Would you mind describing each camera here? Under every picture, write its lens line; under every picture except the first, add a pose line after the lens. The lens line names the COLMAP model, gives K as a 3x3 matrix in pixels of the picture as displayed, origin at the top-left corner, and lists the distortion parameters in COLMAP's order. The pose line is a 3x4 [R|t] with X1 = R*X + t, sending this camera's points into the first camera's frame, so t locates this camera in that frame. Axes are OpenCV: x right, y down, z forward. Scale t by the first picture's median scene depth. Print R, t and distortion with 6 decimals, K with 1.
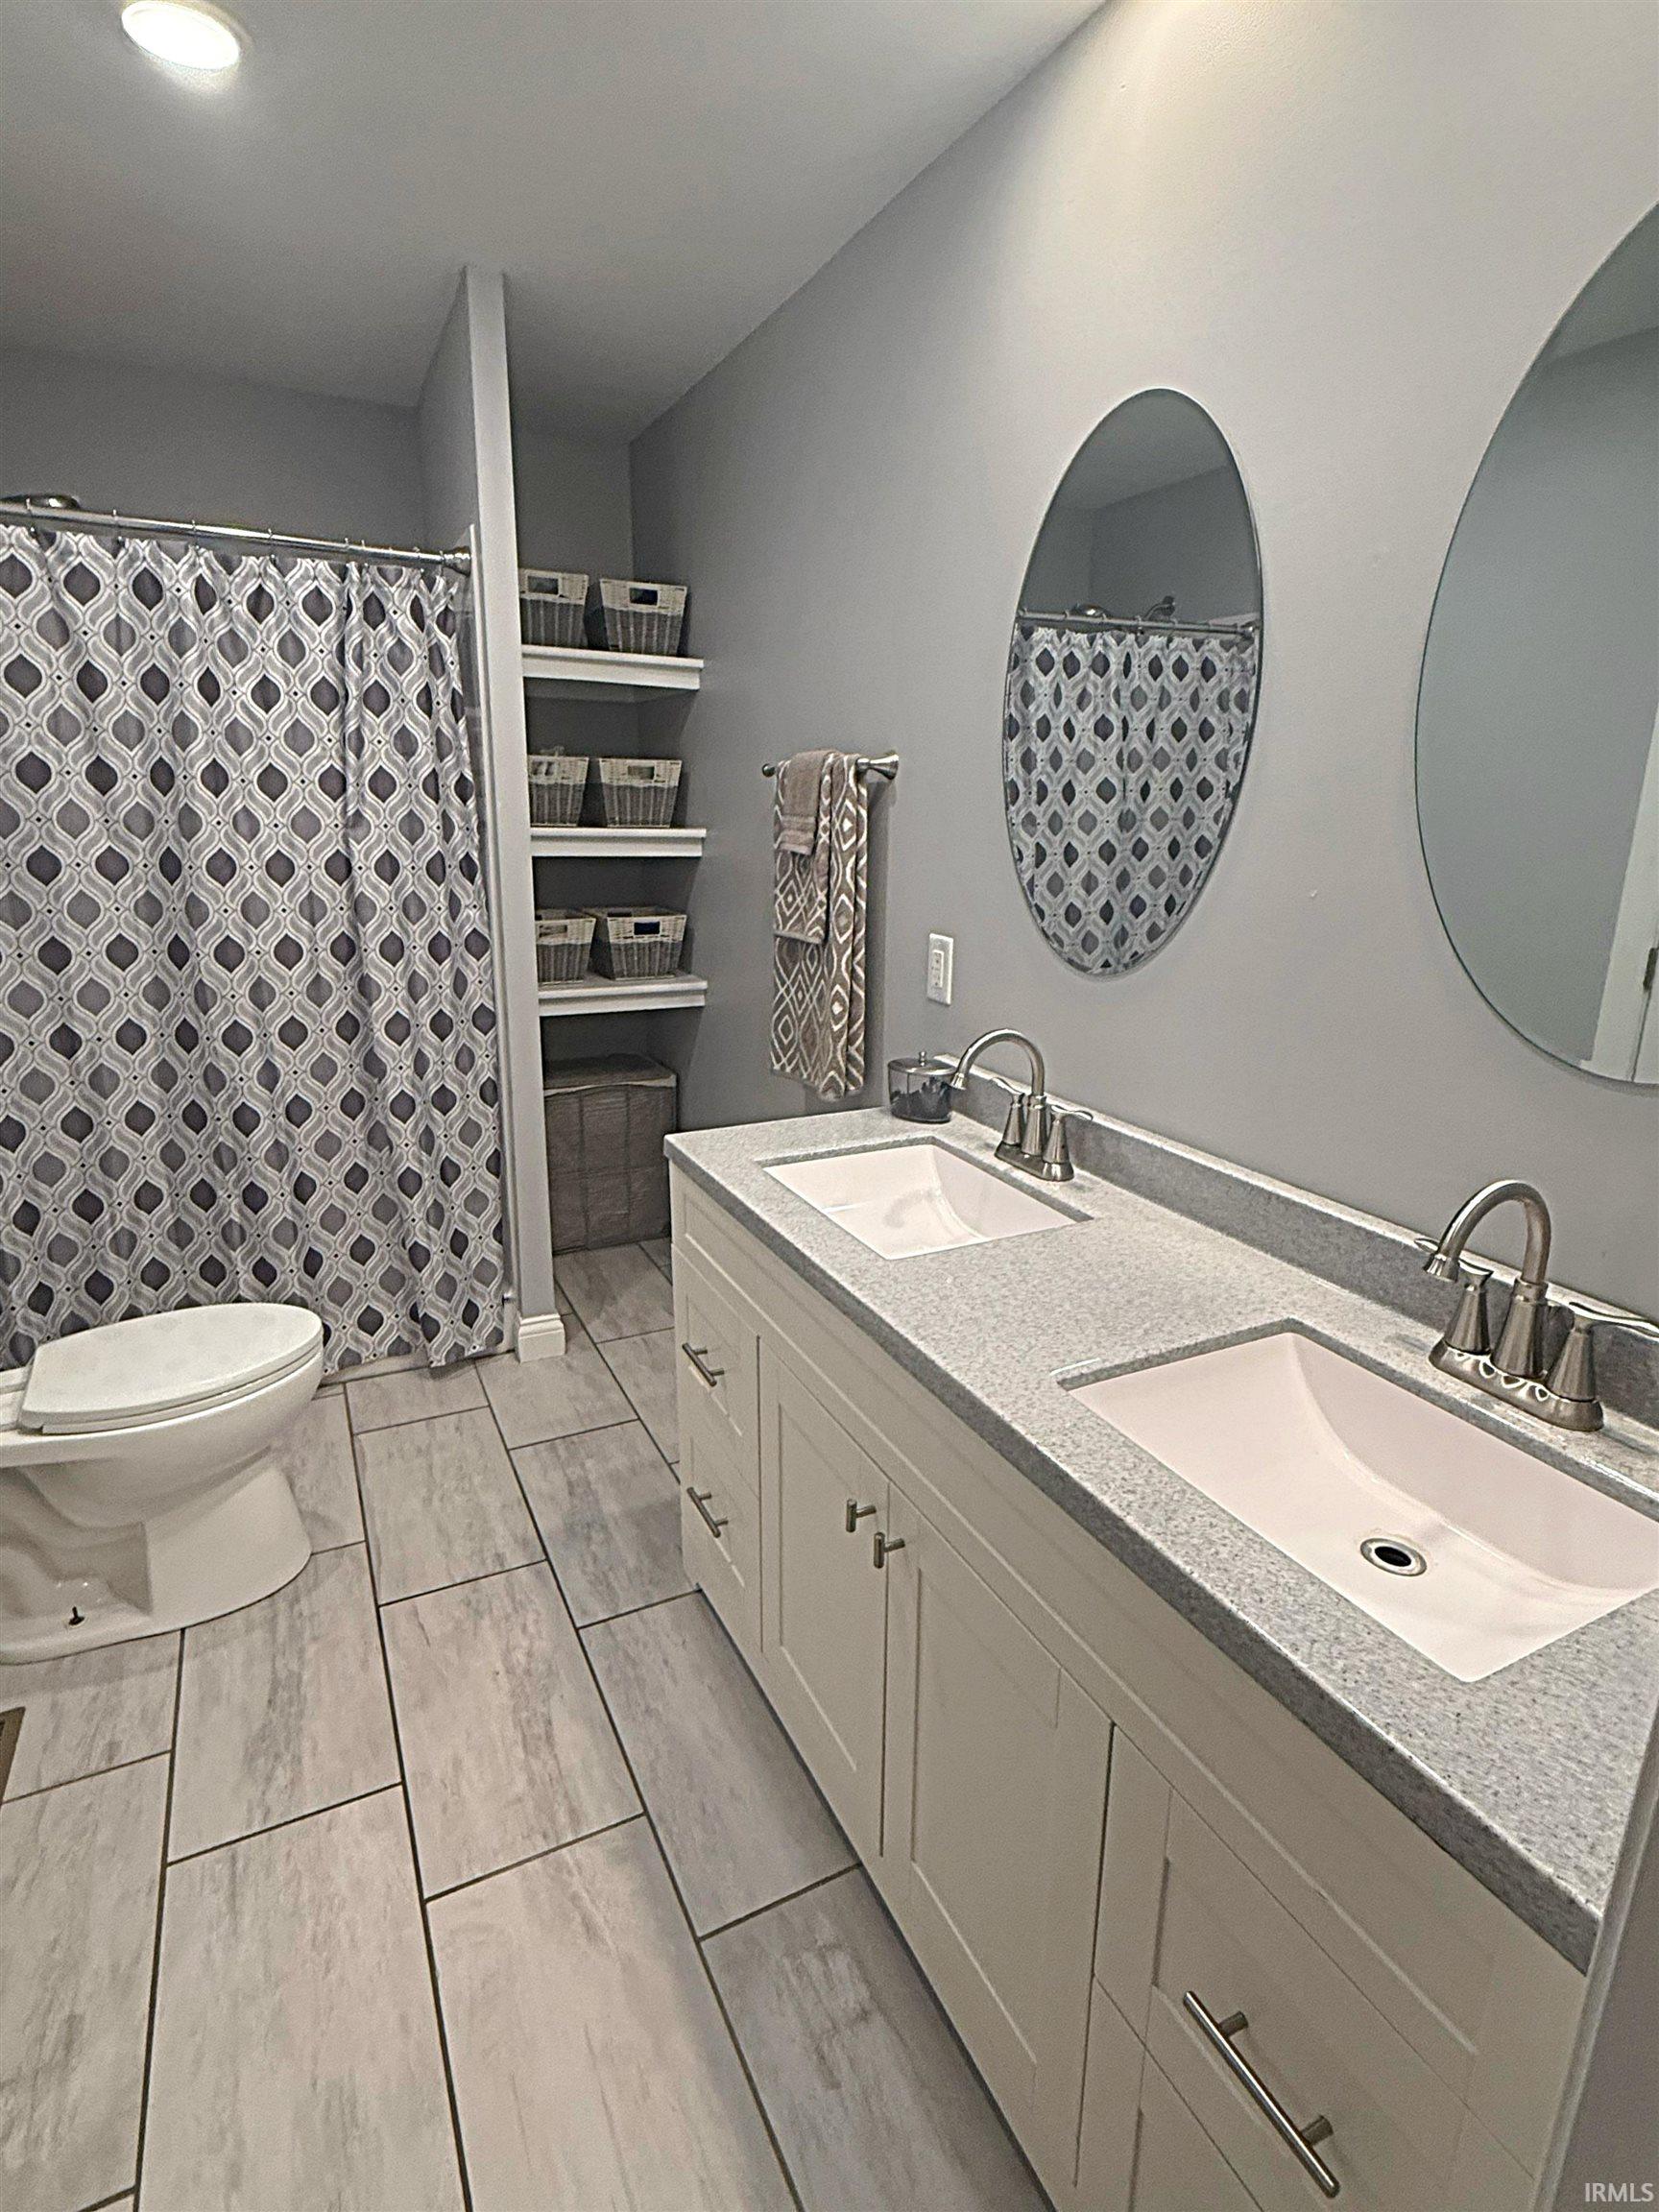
lens RADIAL K [[1105.7, 0, 844.2], [0, 1105.7, 1094.8], [0, 0, 1]] dist [0.000858, 0.000182]
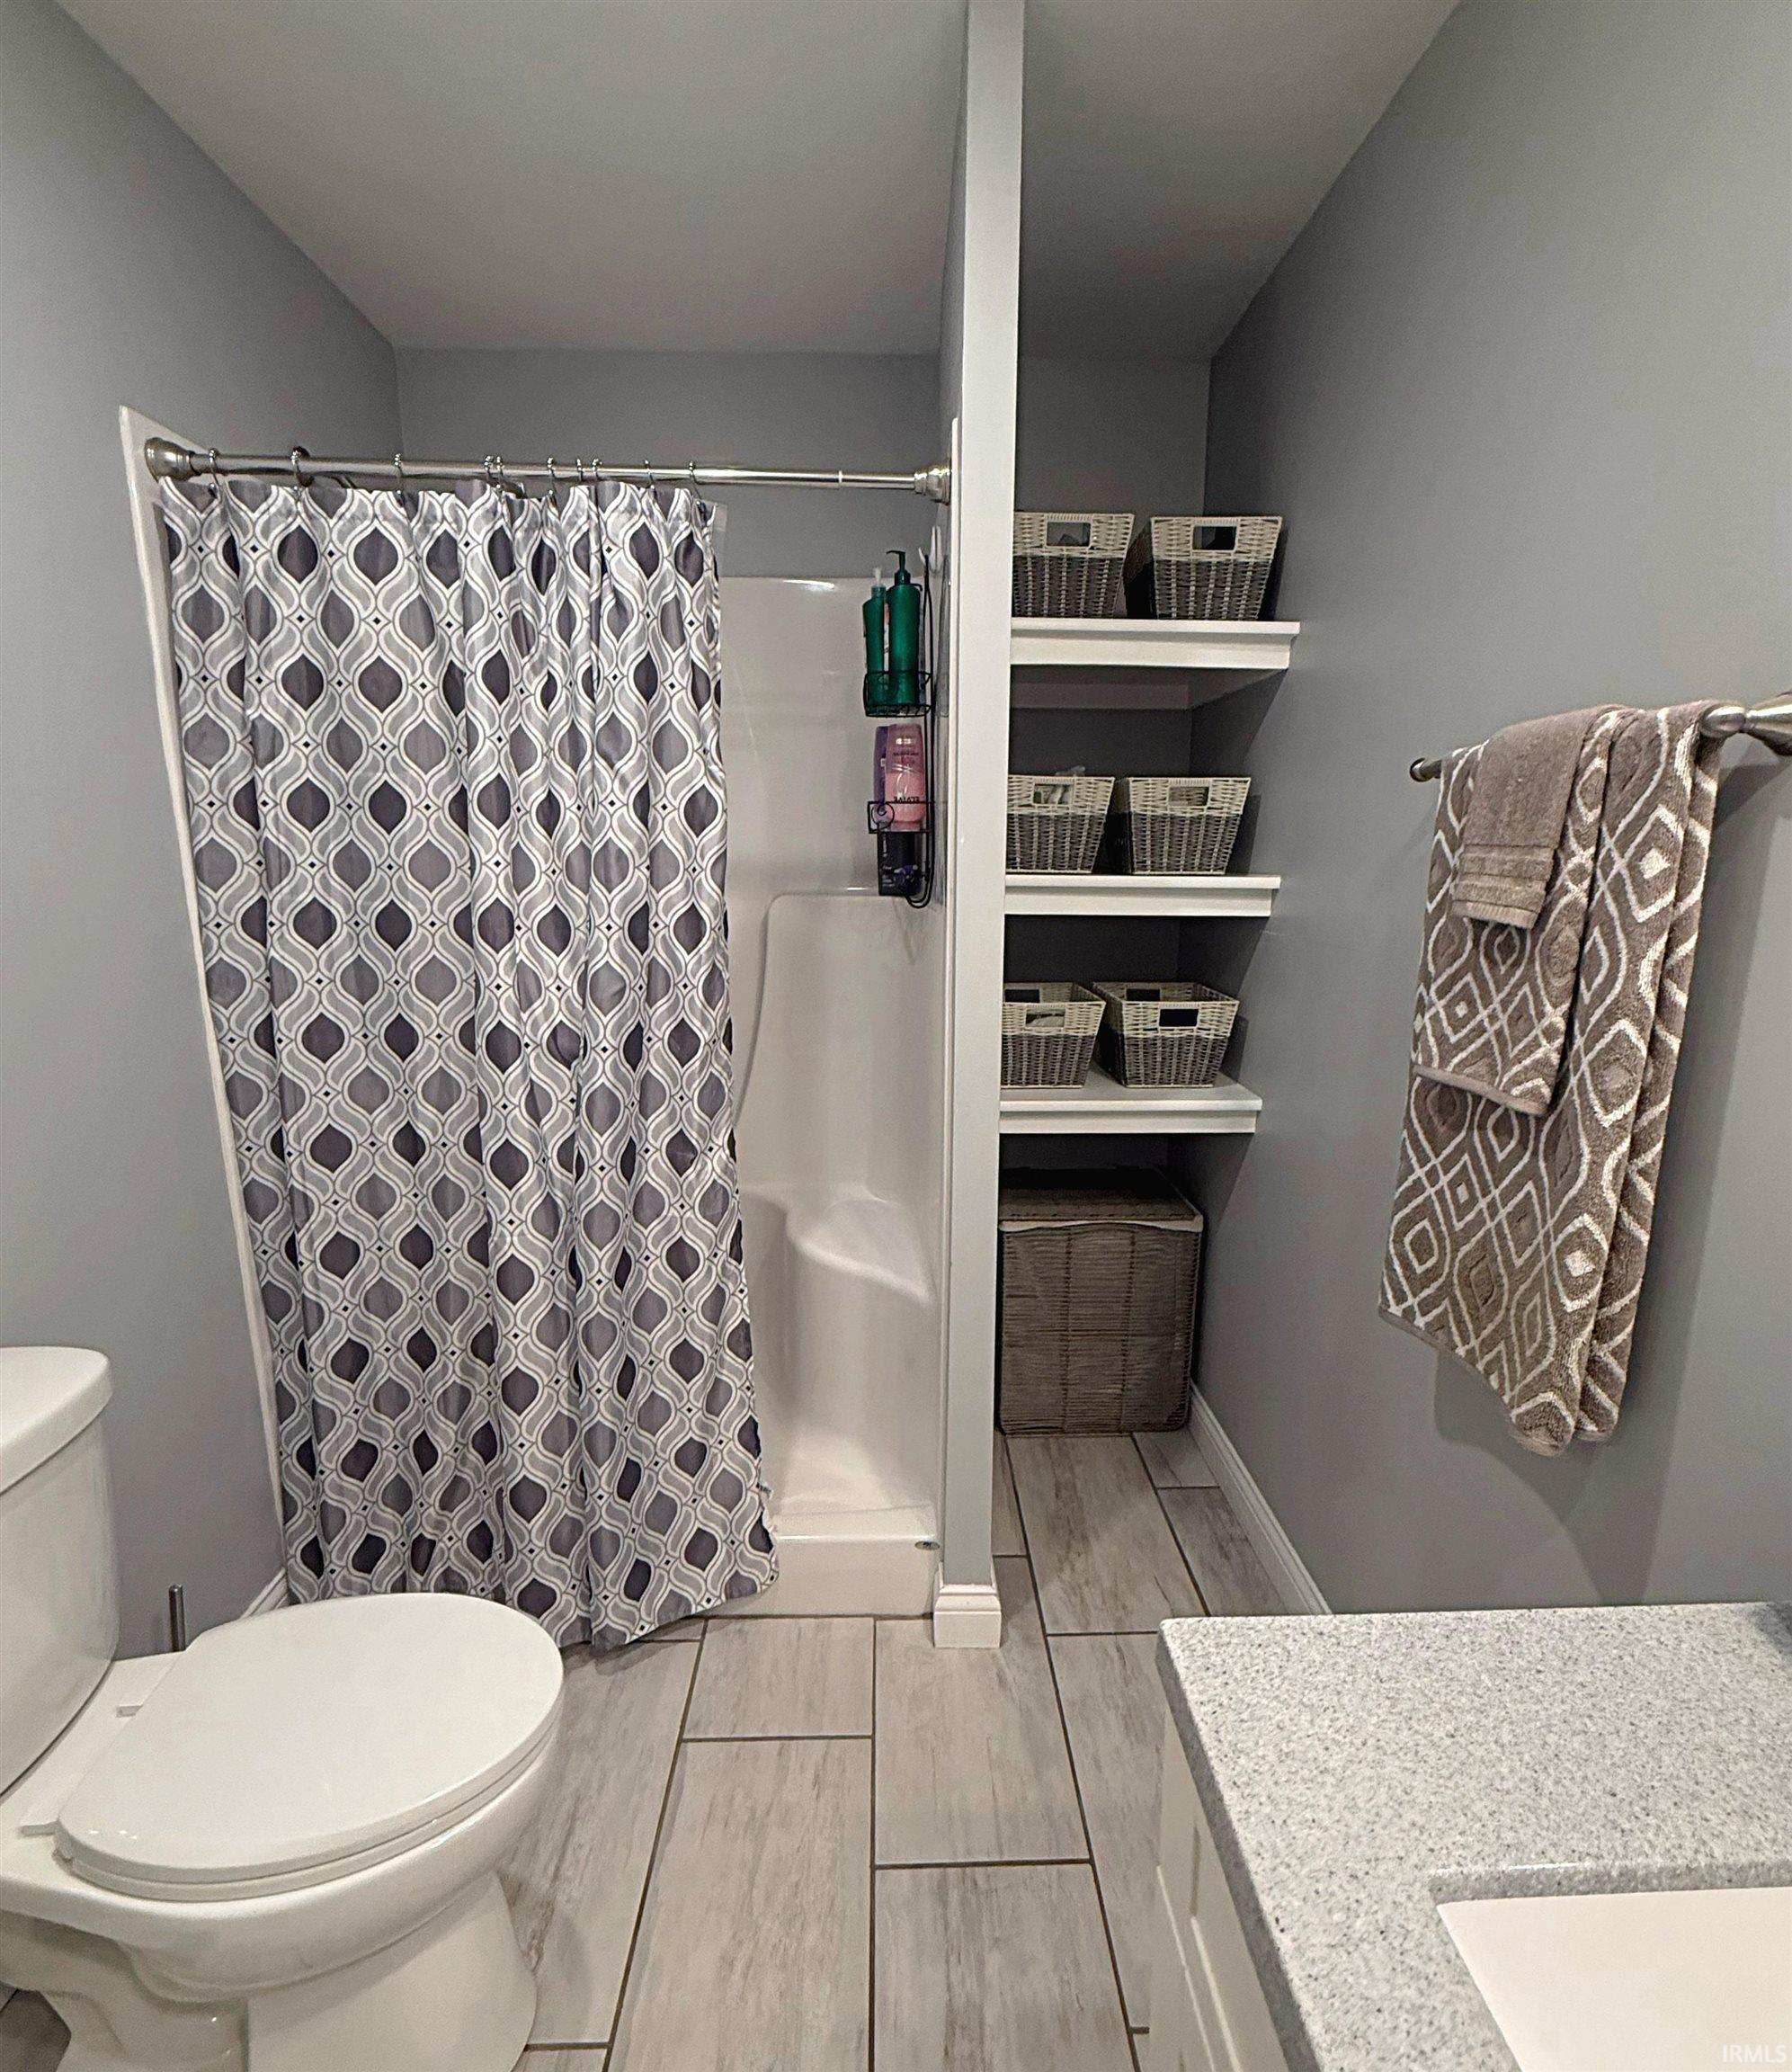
lens RADIAL K [[991.2, 0, 908.4], [0, 991.2, 1040.8], [0, 0, 1]] dist [0.012389, 0.001321]
pose [[0.898326, 0.067990, -0.434036, -0.076199], [-0.098342, 0.994003, -0.047831, -0.114111], [0.428181, 0.085652, 0.899625, 0.471439]]
